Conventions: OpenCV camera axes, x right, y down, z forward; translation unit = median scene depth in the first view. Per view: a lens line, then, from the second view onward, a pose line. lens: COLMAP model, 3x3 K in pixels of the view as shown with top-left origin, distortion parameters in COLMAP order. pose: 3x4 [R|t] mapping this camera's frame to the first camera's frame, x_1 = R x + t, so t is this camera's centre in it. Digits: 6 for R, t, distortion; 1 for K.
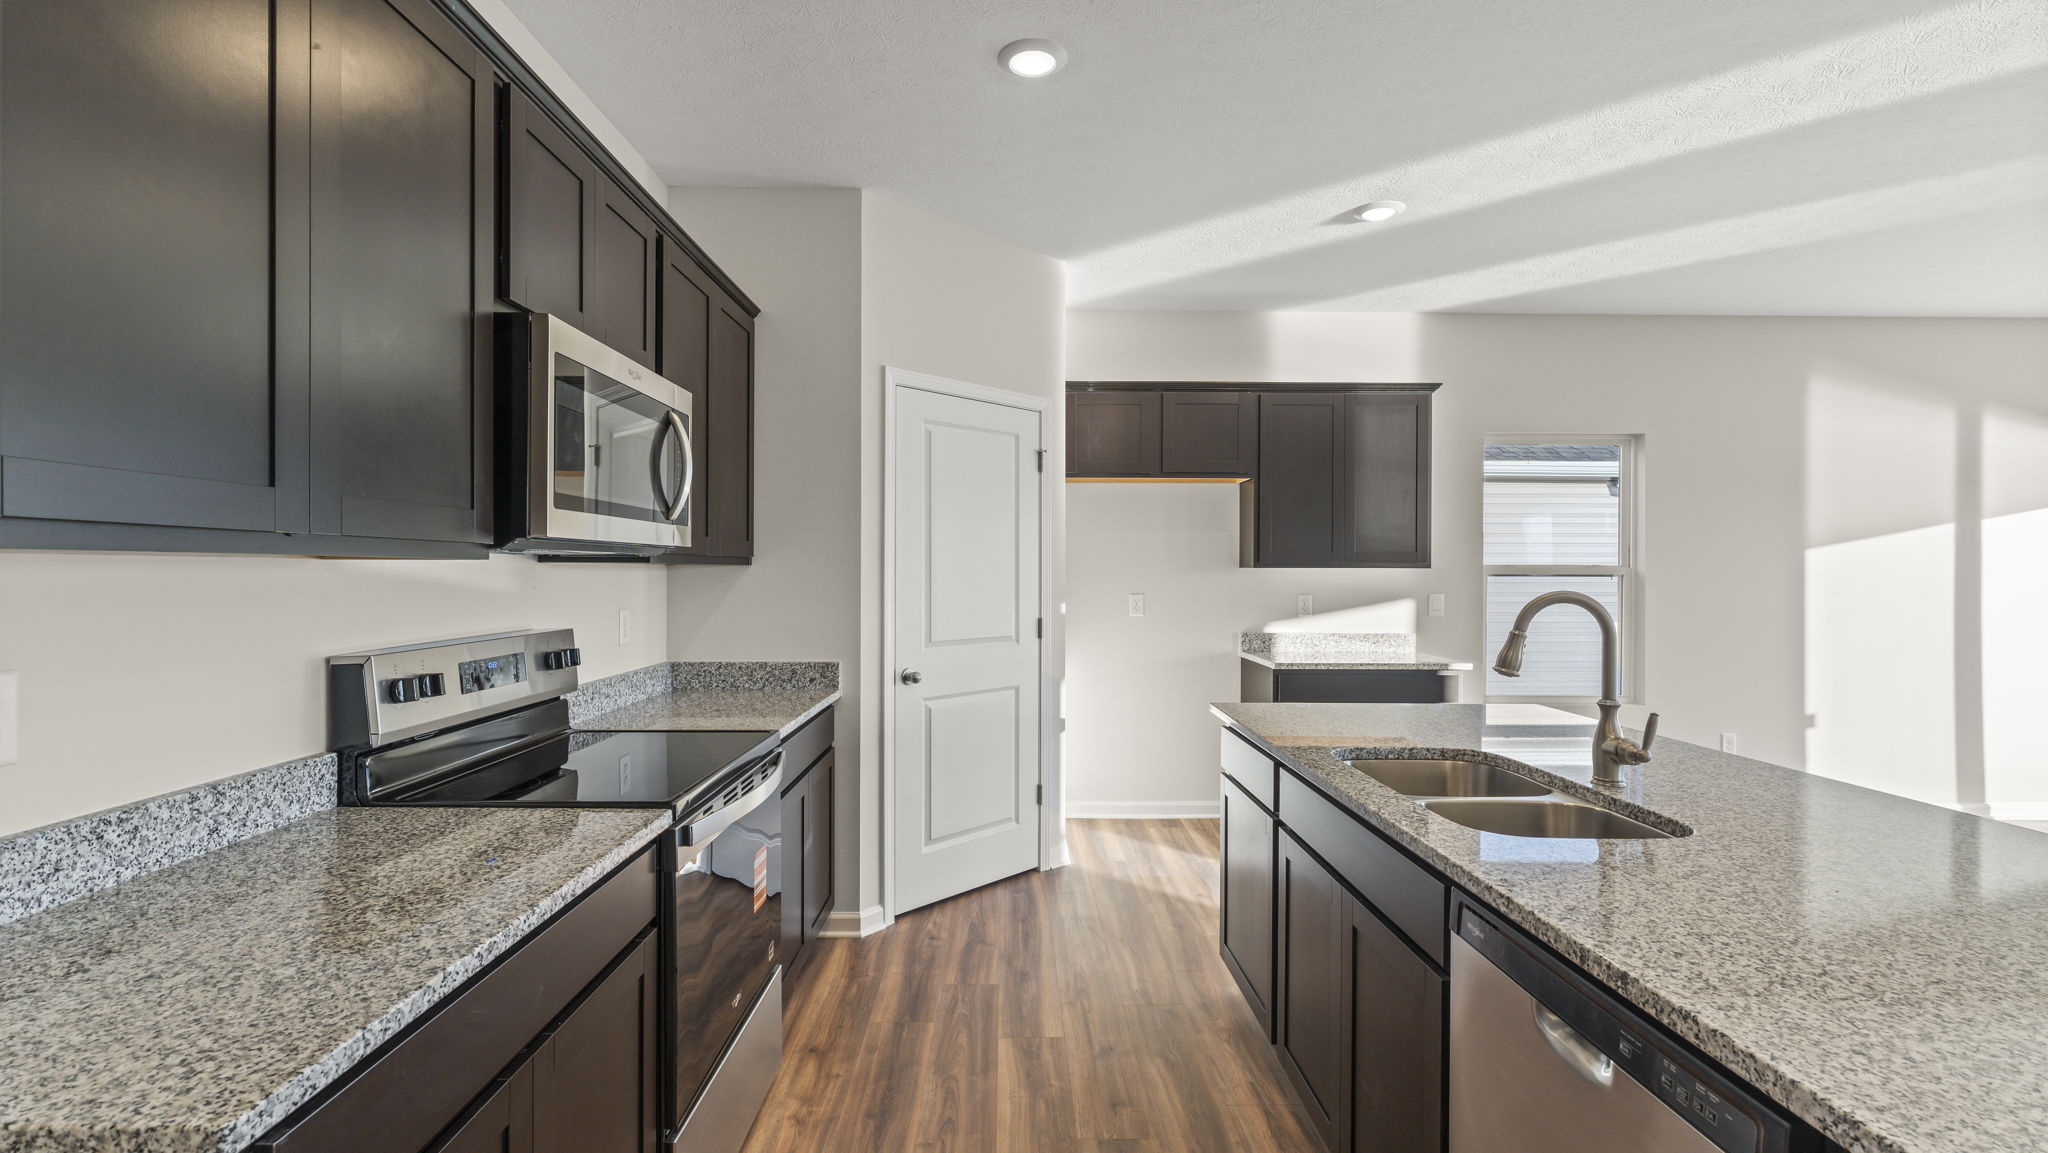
lens RADIAL K [[900.9, 0, 1022.1], [0, 900.9, 576.7], [0, 0, 1]] dist [-0.001817, -0.000270]
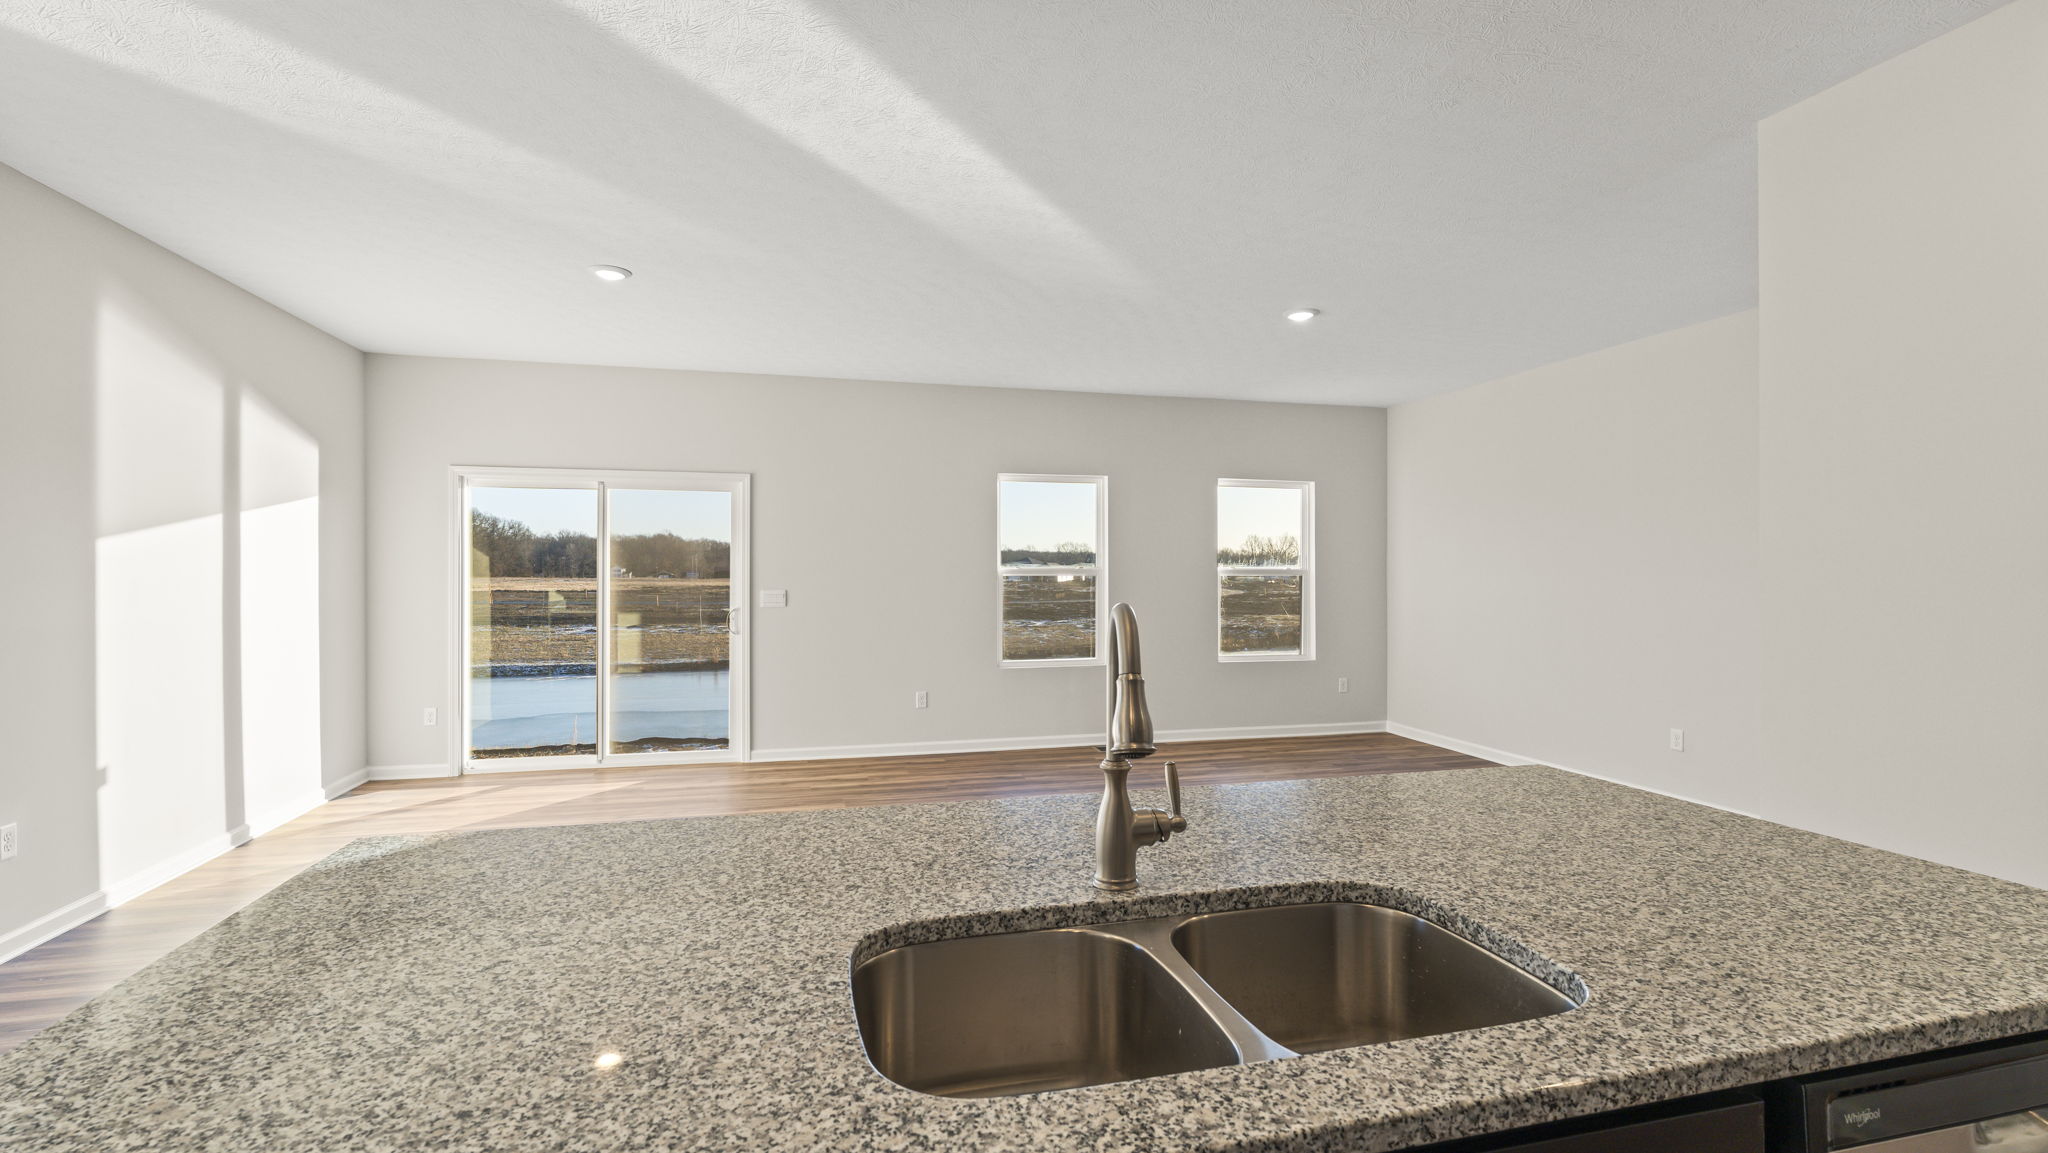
lens RADIAL K [[900.9, 0, 1025.7], [0, 900.9, 573.5], [0, 0, 1]] dist [-0.001817, -0.000270]
pose [[-0.236069, -0.003208, 0.971731, 0.003480], [0.002854, 0.999988, 0.003995, -0.008782], [-0.971732, 0.003716, -0.236057, 1.175749]]
